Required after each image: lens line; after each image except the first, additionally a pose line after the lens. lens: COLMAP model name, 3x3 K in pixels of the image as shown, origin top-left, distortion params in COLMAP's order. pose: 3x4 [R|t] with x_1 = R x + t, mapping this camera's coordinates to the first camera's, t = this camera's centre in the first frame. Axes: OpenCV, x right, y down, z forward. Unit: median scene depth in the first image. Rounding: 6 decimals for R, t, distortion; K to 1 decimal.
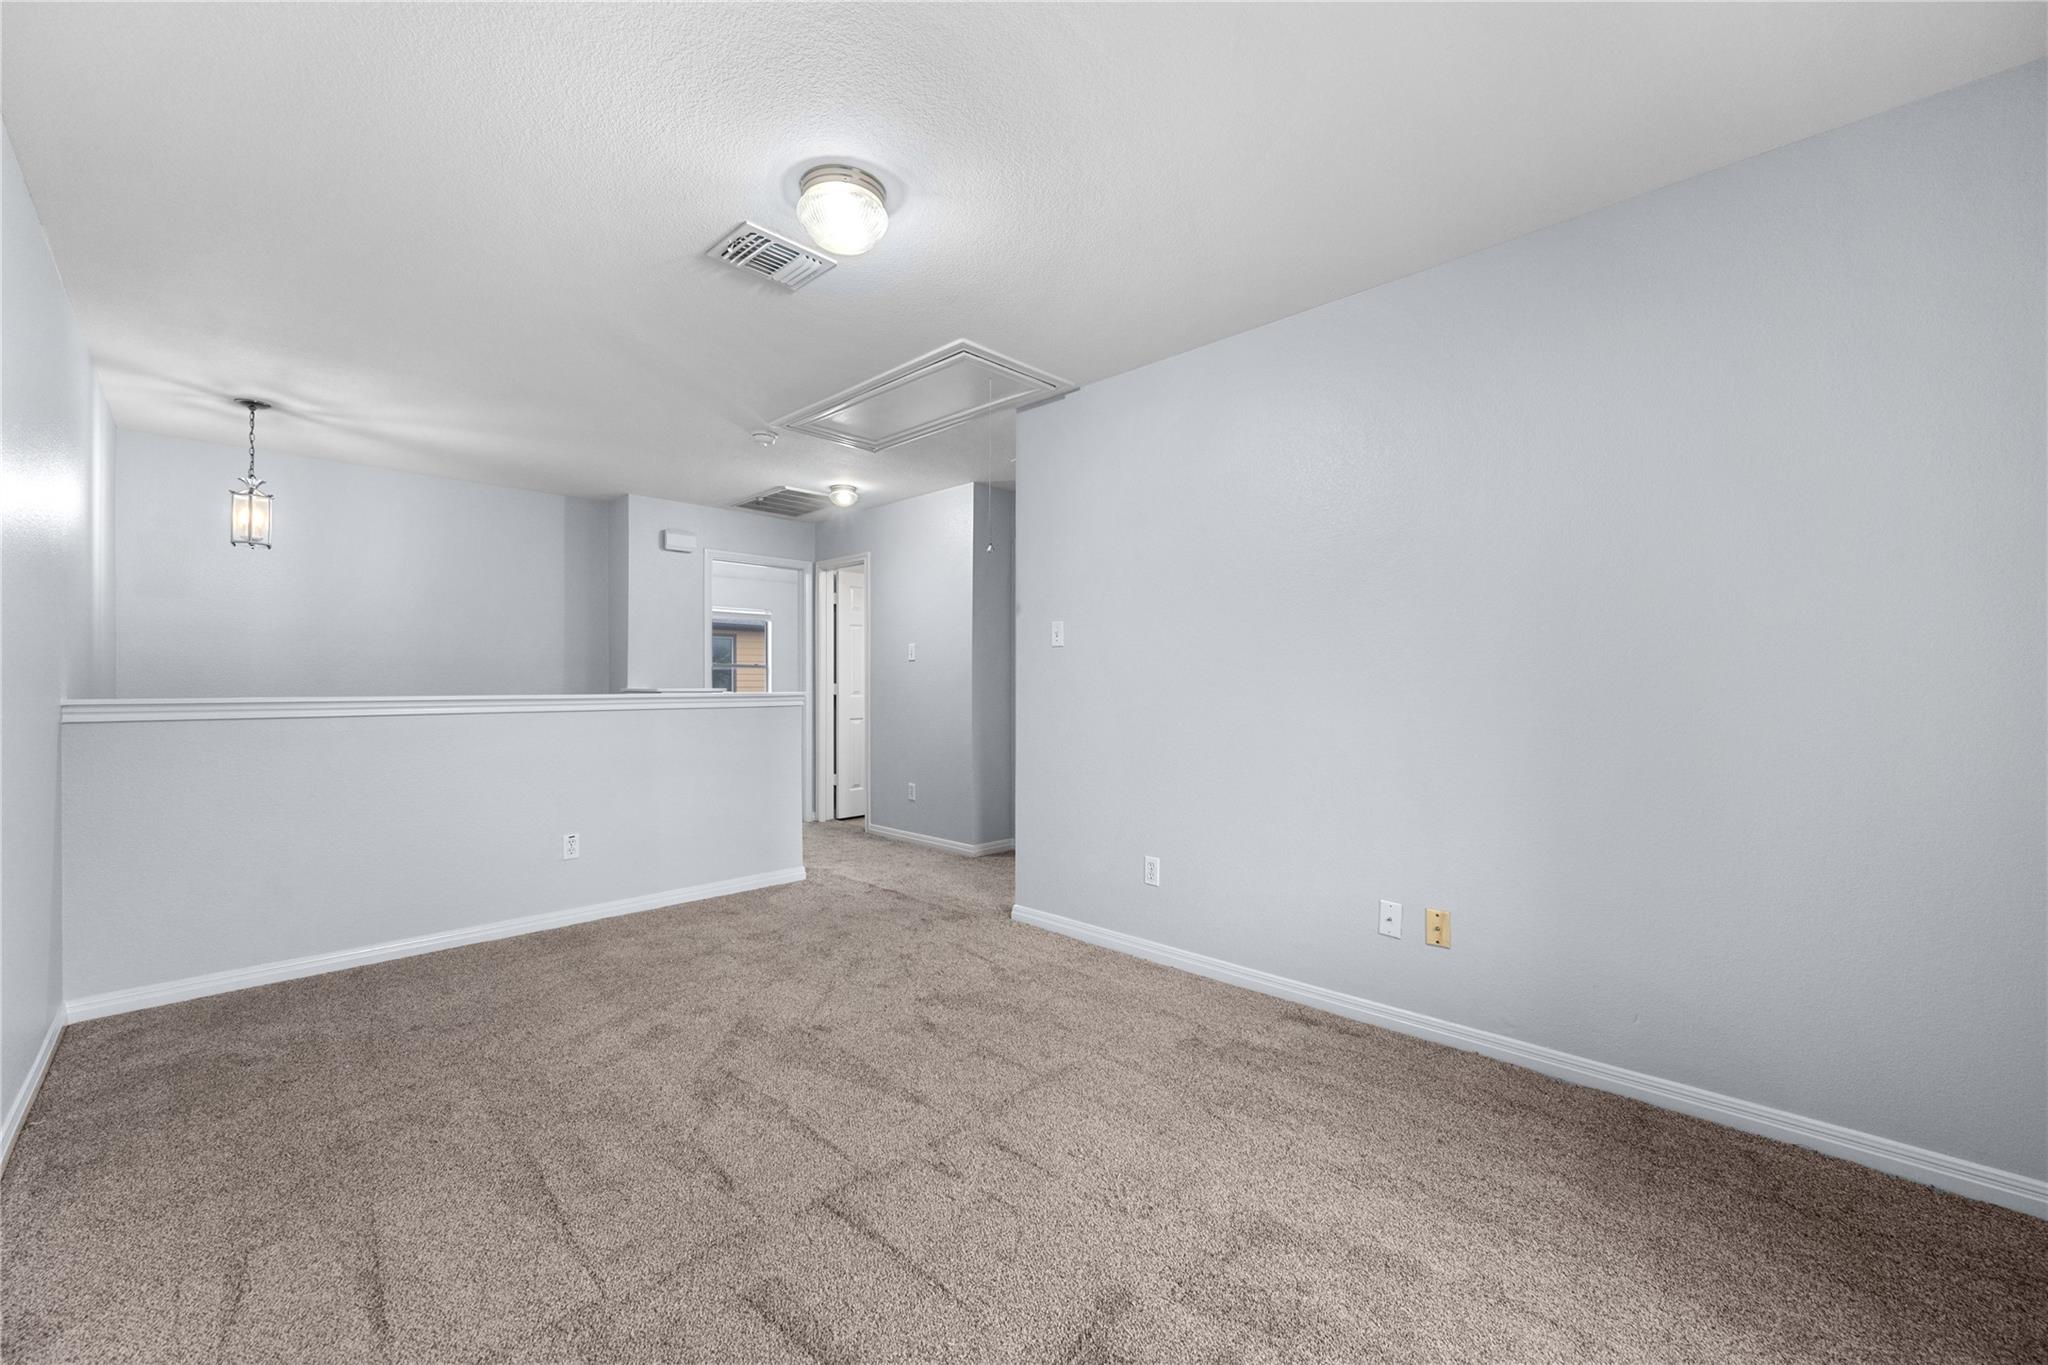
lens RADIAL K [[801.4, 0, 1009.6], [0, 801.4, 680.9], [0, 0, 1]] dist [-0.003929, 0.000342]
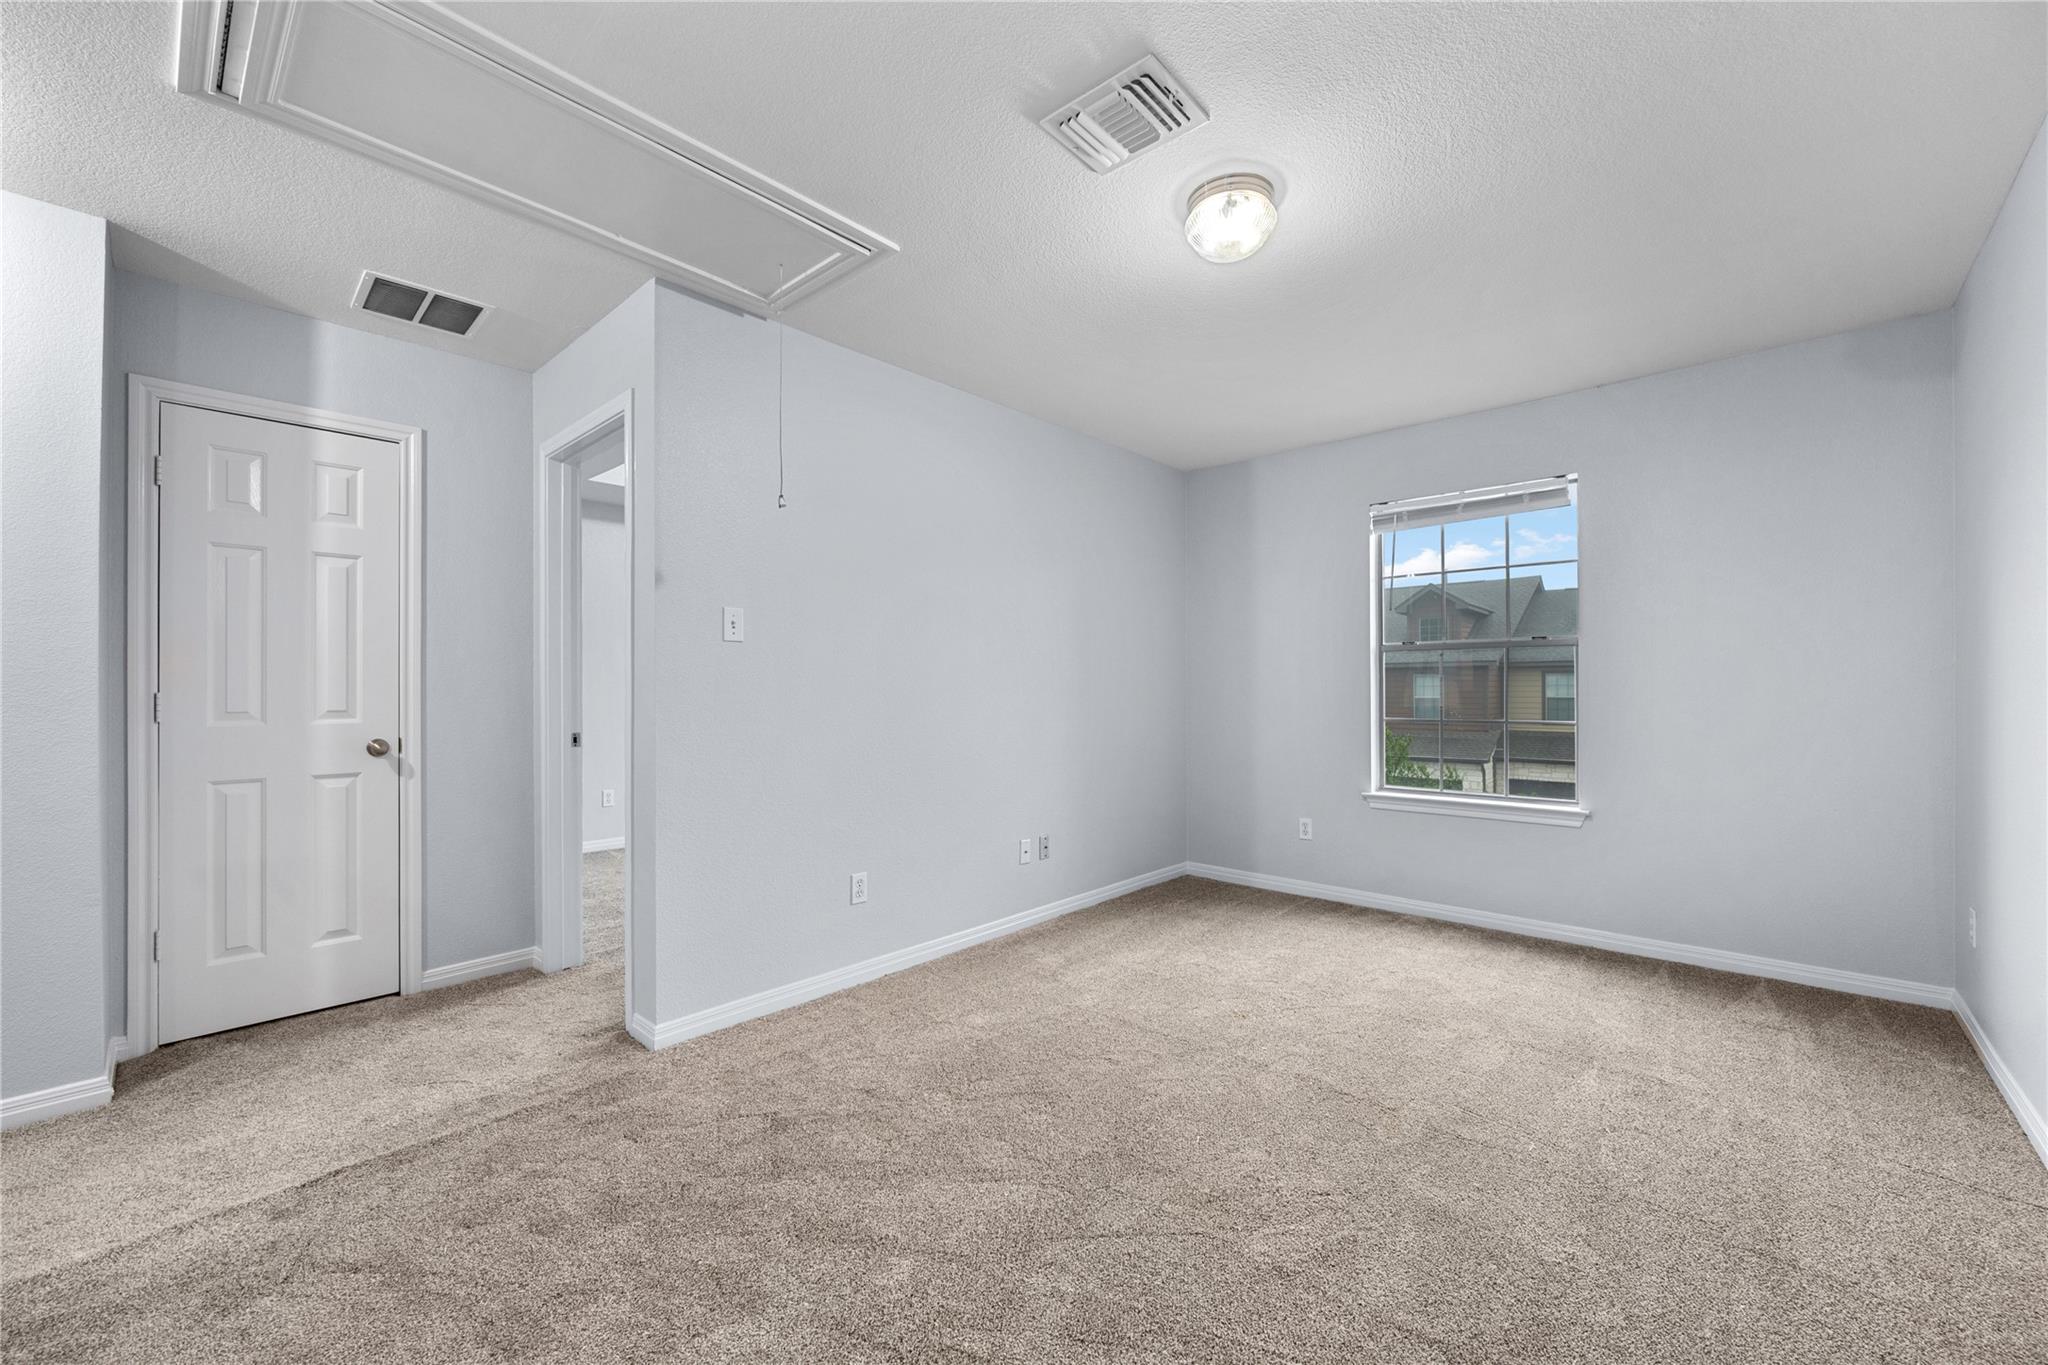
lens RADIAL K [[801.4, 0, 1024.0], [0, 801.4, 677.8], [0, 0, 1]] dist [-0.003929, 0.000342]
pose [[-0.030594, 0.011136, 0.999470, -0.749354], [0.005300, 0.999926, -0.010979, 0.001761], [-0.999518, 0.004962, -0.030651, 0.809724]]
